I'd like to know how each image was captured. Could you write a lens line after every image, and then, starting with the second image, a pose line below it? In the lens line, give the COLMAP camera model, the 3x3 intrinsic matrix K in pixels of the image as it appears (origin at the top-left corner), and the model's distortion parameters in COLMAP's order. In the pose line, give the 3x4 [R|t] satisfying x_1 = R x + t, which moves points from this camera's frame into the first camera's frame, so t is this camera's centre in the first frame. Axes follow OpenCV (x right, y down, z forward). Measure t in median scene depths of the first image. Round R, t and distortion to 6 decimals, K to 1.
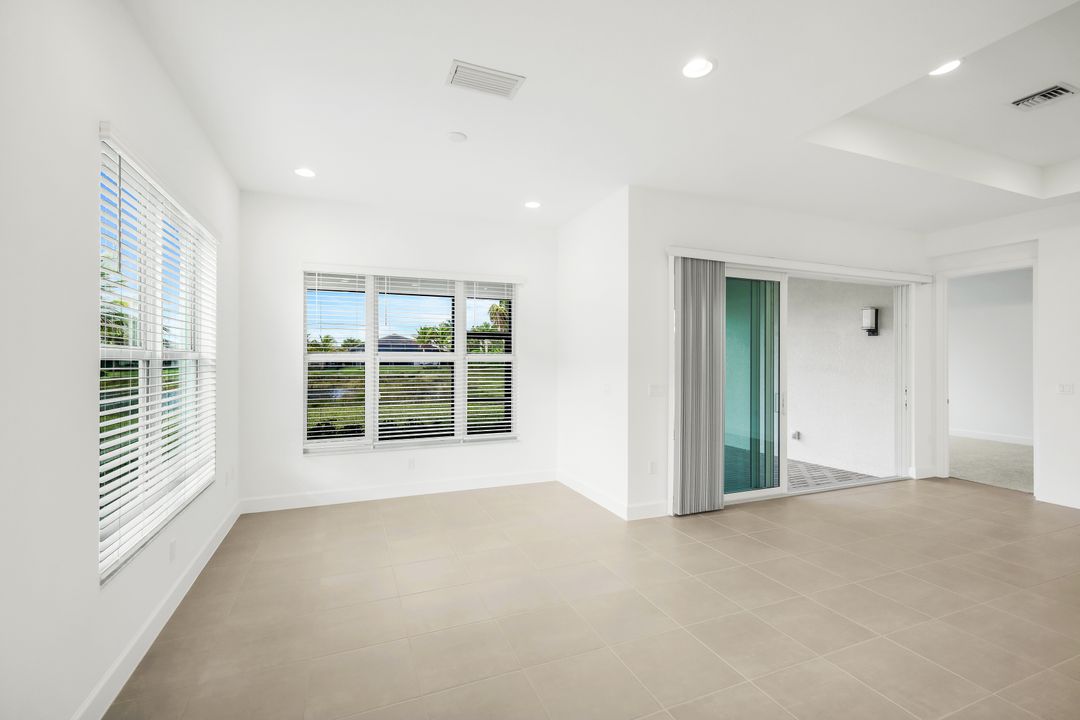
lens RADIAL K [[471.3, 0, 540.0], [0, 471.3, 360.0], [0, 0, 1]] dist [-0.001169, -0.000574]
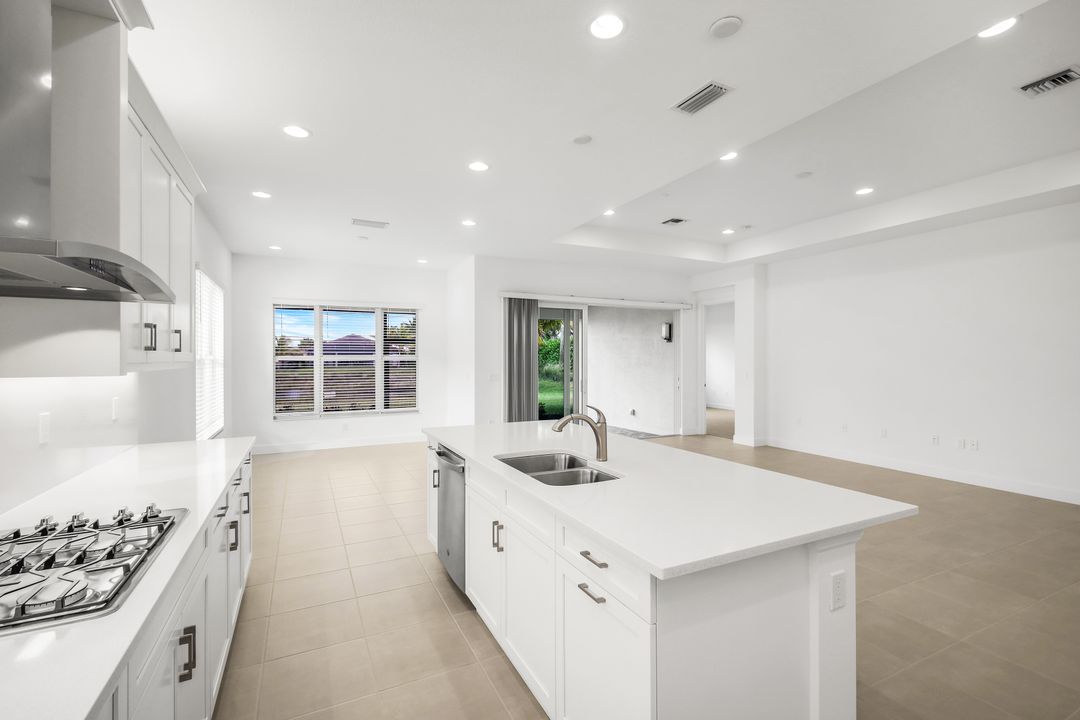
lens RADIAL K [[476.7, 0, 540.0], [0, 476.7, 360.0], [0, 0, 1]] dist [0.000878, -0.000110]
pose [[0.997213, -0.004247, 0.074487, 0.245596], [0.004234, 0.999991, 0.000337, 0.003034], [-0.074488, -0.000021, 0.997222, -0.600024]]
